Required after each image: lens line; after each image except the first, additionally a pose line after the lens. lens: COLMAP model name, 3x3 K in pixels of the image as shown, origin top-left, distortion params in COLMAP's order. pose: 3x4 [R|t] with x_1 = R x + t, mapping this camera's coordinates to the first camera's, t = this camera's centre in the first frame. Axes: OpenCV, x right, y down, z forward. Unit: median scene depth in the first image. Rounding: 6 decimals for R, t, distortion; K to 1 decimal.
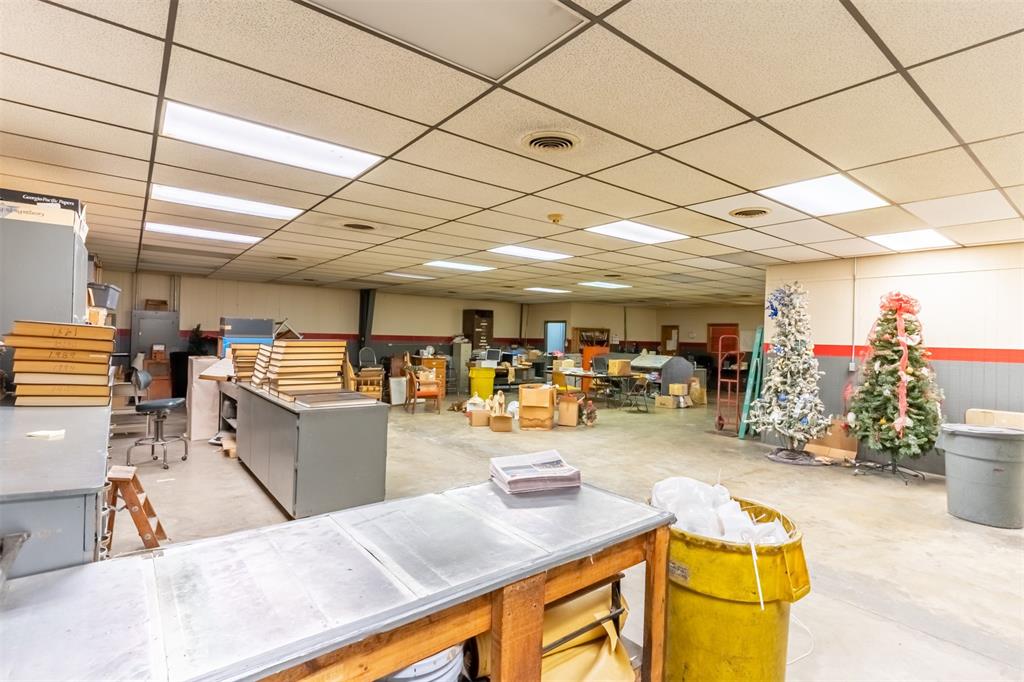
lens RADIAL K [[493.5, 0, 517.3], [0, 493.5, 342.2], [0, 0, 1]] dist [0.000721, -0.000222]
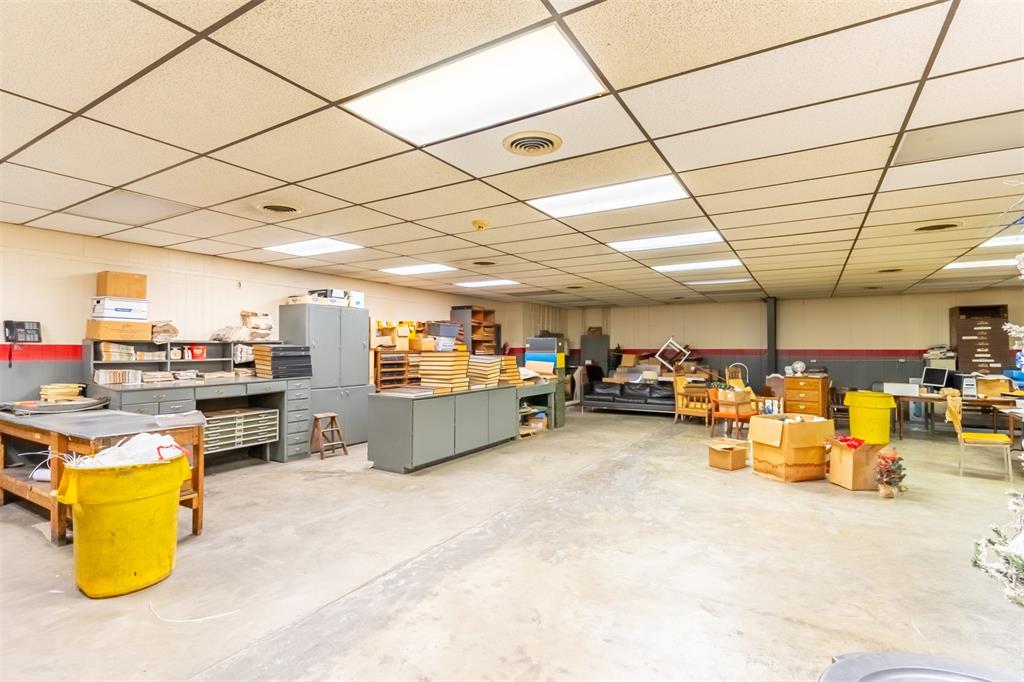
lens RADIAL K [[493.5, 0, 514.0], [0, 493.5, 343.5], [0, 0, 1]] dist [0.000721, -0.000222]
pose [[0.327996, -0.035382, -0.944016, 0.450584], [-0.002224, 0.999267, -0.038225, 0.010809], [0.944677, 0.014638, 0.327676, 0.323664]]
